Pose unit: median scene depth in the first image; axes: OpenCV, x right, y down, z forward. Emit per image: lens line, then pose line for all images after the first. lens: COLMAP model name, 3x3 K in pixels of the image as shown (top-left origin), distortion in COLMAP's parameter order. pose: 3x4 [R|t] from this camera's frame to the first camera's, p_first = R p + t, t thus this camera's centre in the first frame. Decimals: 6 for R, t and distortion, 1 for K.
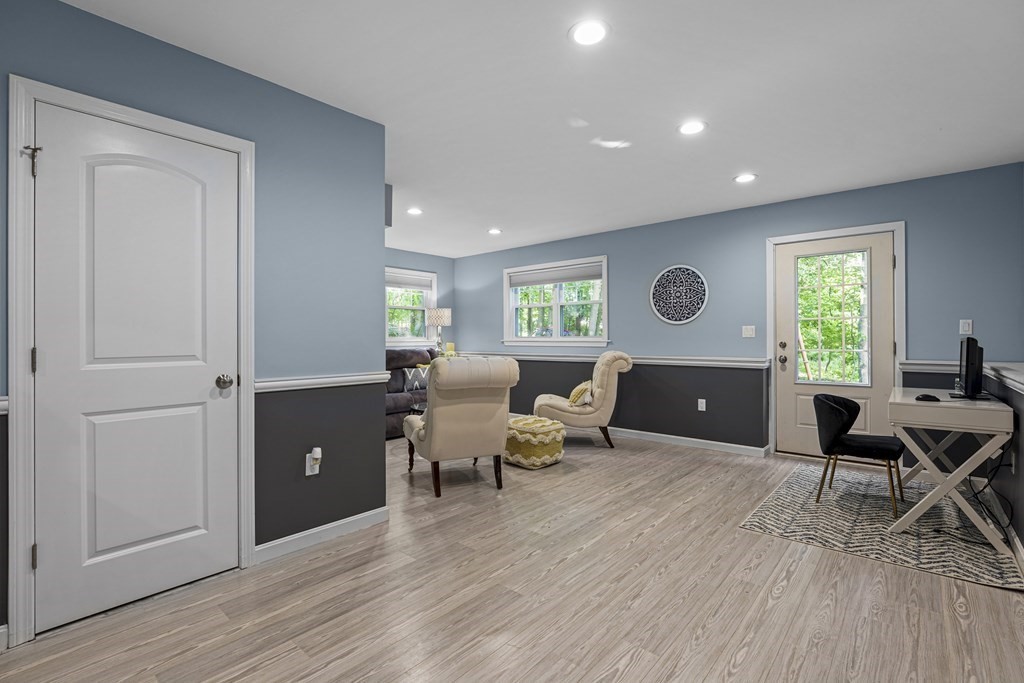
lens RADIAL K [[476.2, 0, 508.6], [0, 476.2, 342.1], [0, 0, 1]] dist [-0.005281, 0.000581]
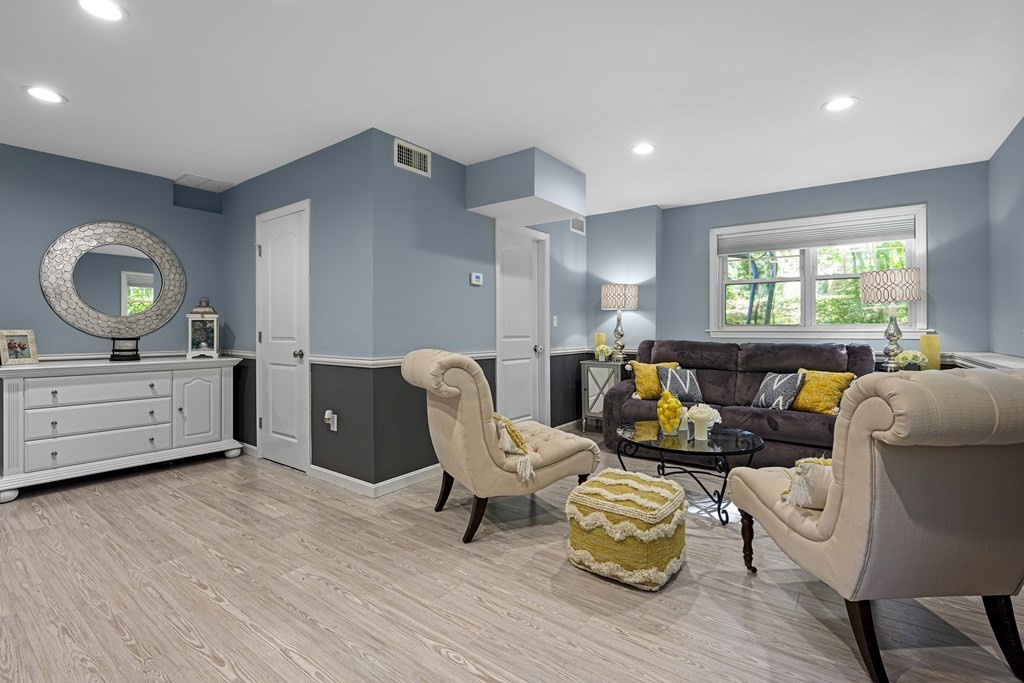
lens RADIAL K [[476.2, 0, 508.5], [0, 476.2, 333.1], [0, 0, 1]] dist [-0.005281, 0.000581]
pose [[0.059251, 0.009290, -0.998200, 0.835089], [-0.001623, 0.999956, 0.009210, -0.005392], [0.998242, 0.001074, 0.059264, 1.257013]]
